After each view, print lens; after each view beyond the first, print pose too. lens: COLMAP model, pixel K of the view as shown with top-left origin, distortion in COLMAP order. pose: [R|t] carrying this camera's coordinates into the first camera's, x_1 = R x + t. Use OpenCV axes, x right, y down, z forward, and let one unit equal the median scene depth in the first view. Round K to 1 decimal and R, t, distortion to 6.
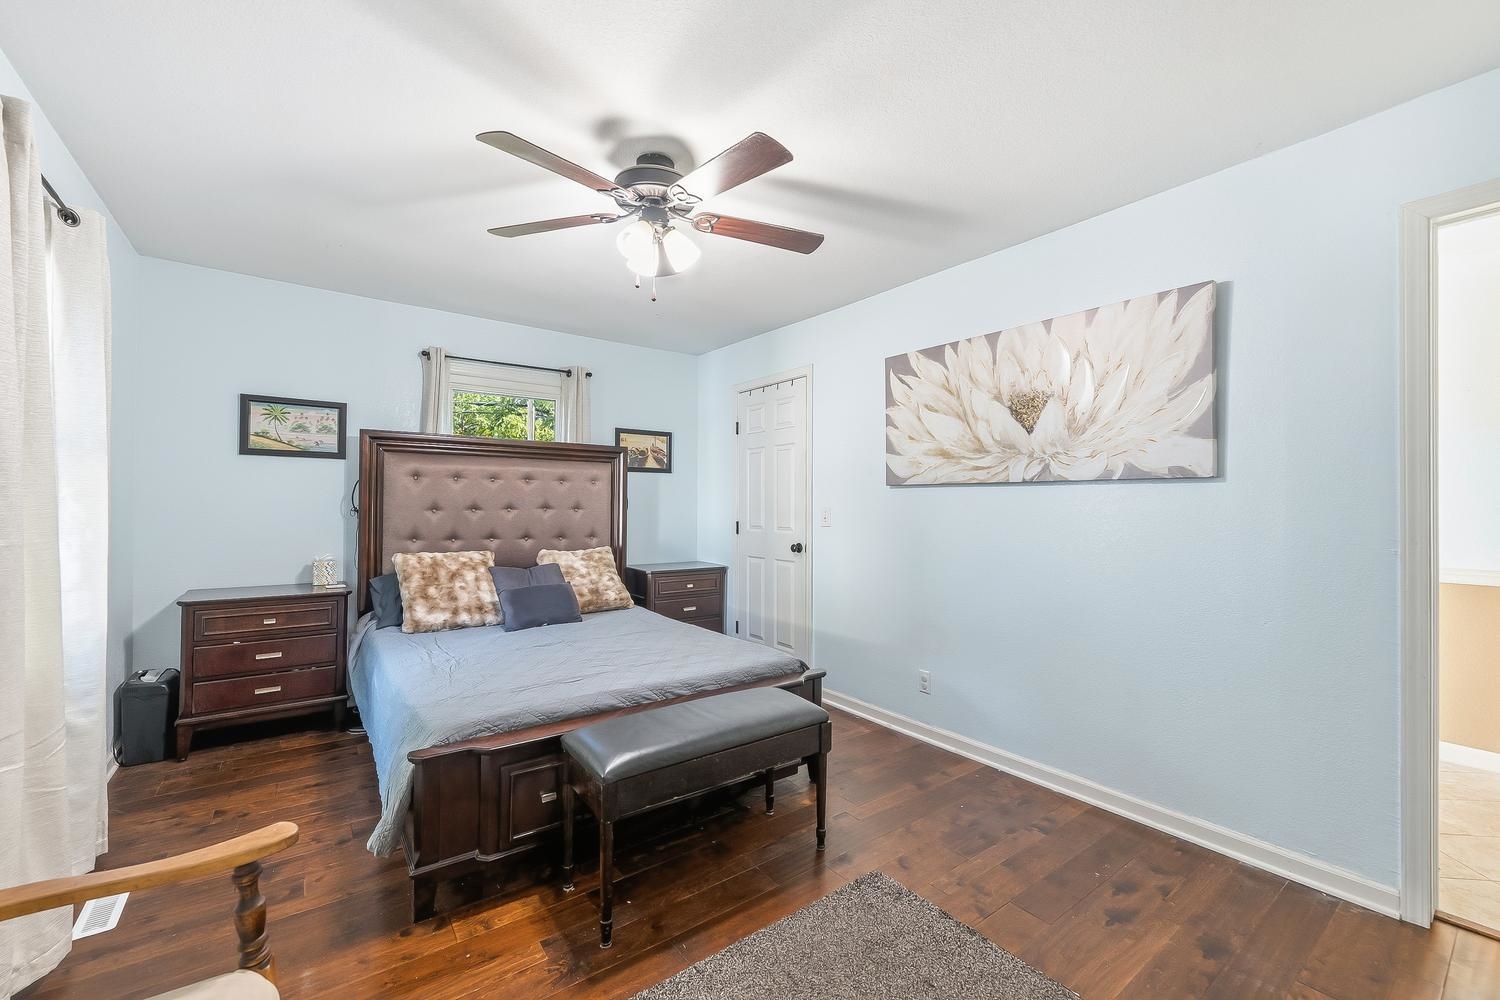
lens RADIAL K [[604.0, 0, 746.8], [0, 604.0, 505.0], [0, 0, 1]] dist [-0.000593, -0.000050]
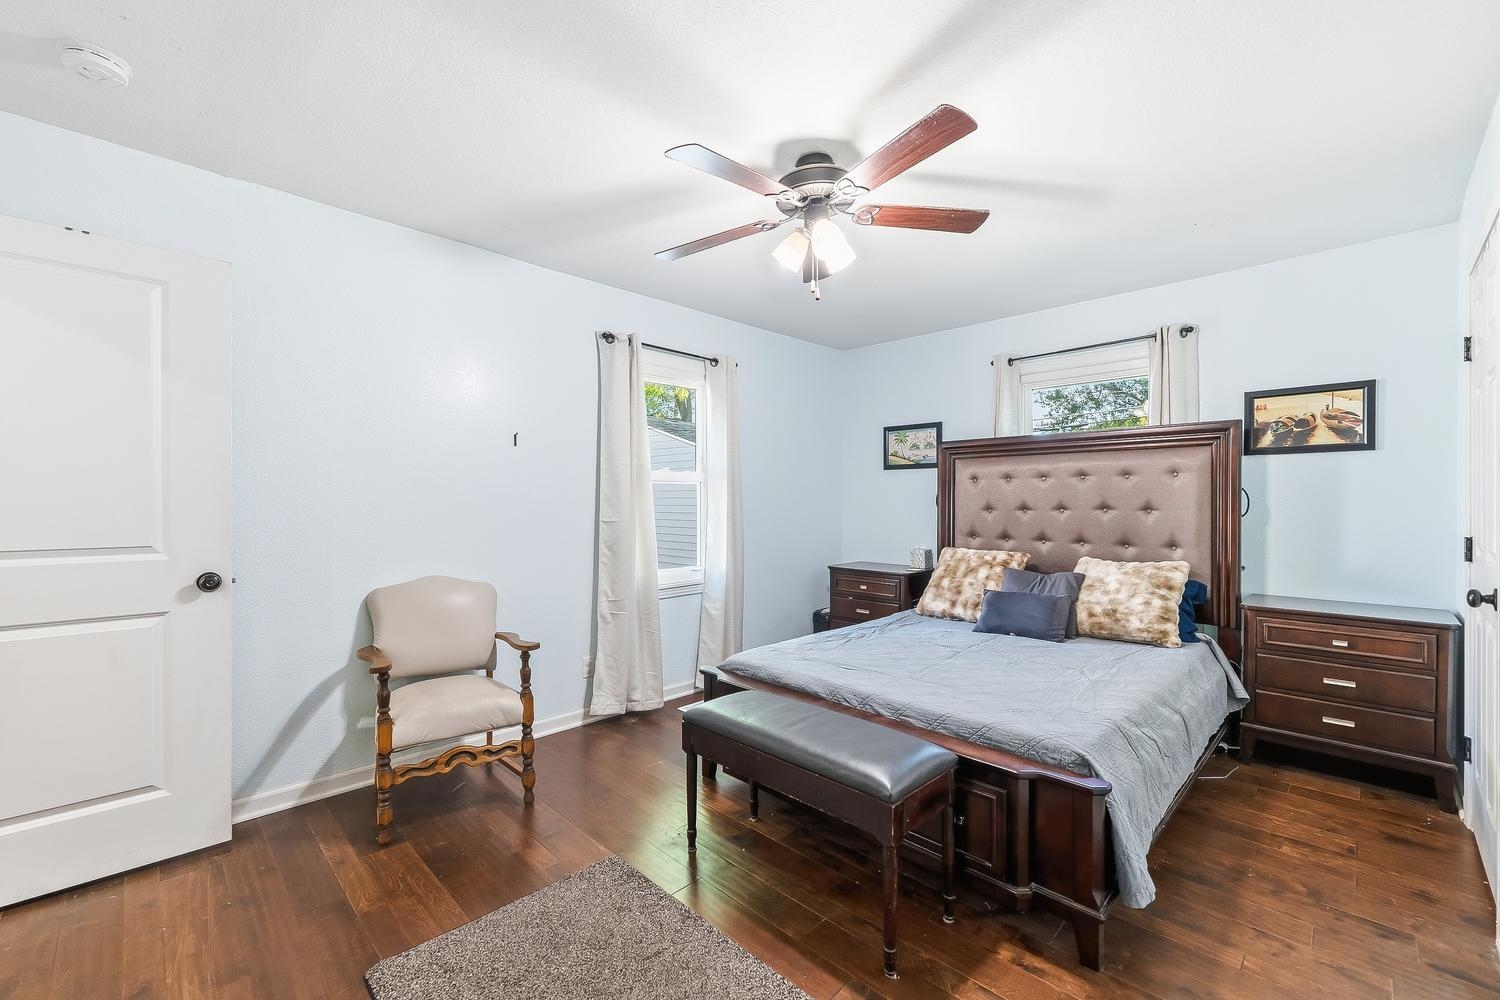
lens RADIAL K [[617.0, 0, 745.8], [0, 617.0, 496.8], [0, 0, 1]] dist [0.000843, 0.000148]
pose [[0.152522, -0.021435, -0.988068, 1.165777], [-0.005894, 0.999727, -0.022598, 0.029237], [0.988283, 0.009270, 0.152354, 0.997111]]
